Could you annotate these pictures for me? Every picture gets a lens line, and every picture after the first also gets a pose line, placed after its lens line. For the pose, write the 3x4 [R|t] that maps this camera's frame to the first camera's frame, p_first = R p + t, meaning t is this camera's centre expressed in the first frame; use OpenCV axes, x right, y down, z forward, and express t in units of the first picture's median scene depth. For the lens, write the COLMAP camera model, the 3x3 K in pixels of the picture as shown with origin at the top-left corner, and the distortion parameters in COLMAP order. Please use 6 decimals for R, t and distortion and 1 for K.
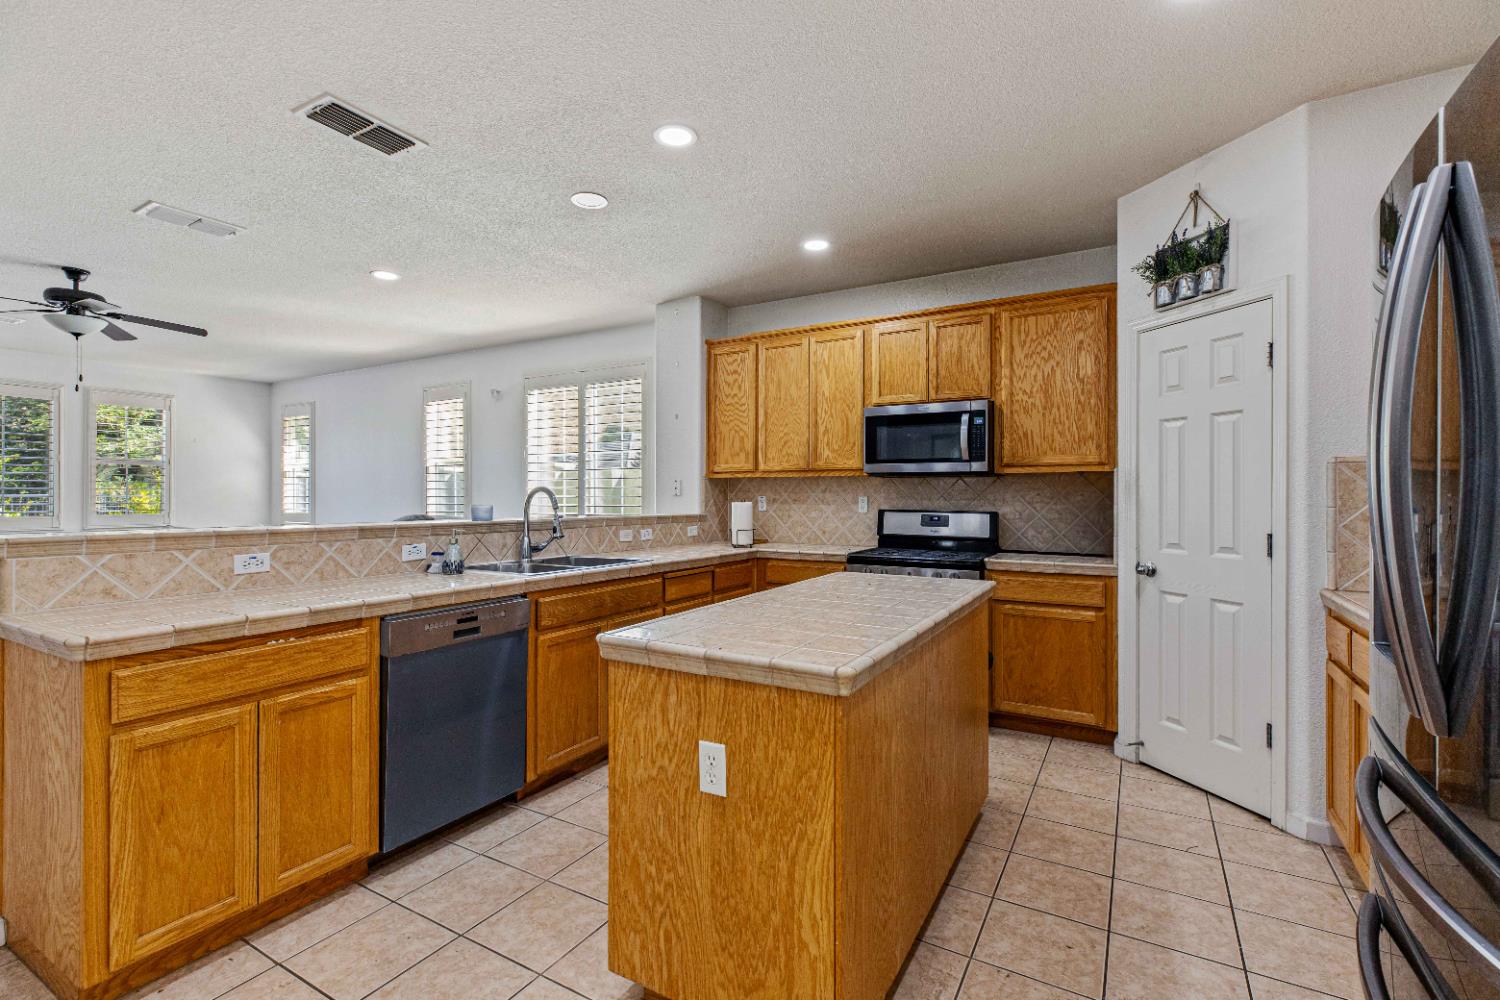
lens RADIAL K [[660.1, 0, 750.0], [0, 660.1, 500.0], [0, 0, 1]] dist [-0.000141, 0.000056]
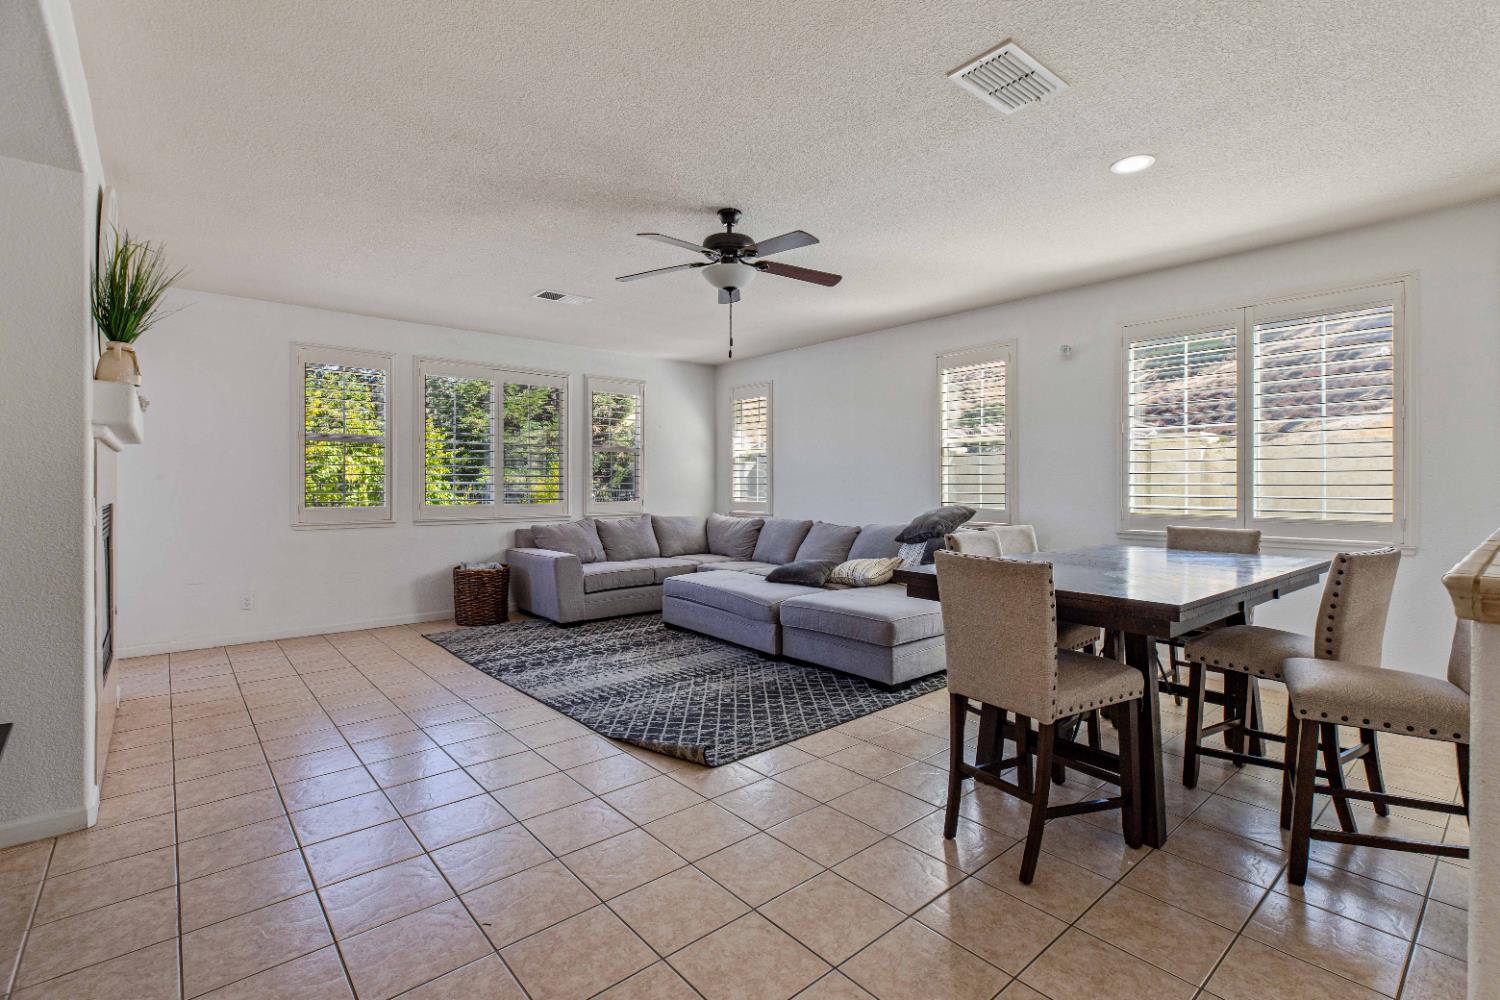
lens RADIAL K [[685.0, 0, 750.0], [0, 685.0, 500.0], [0, 0, 1]] dist [0.003211, 0.000666]
pose [[0.946885, 0.003384, -0.321553, -0.481849], [0.001671, 0.999879, 0.015442, -0.002465], [0.321567, -0.015159, 0.946766, 0.133154]]
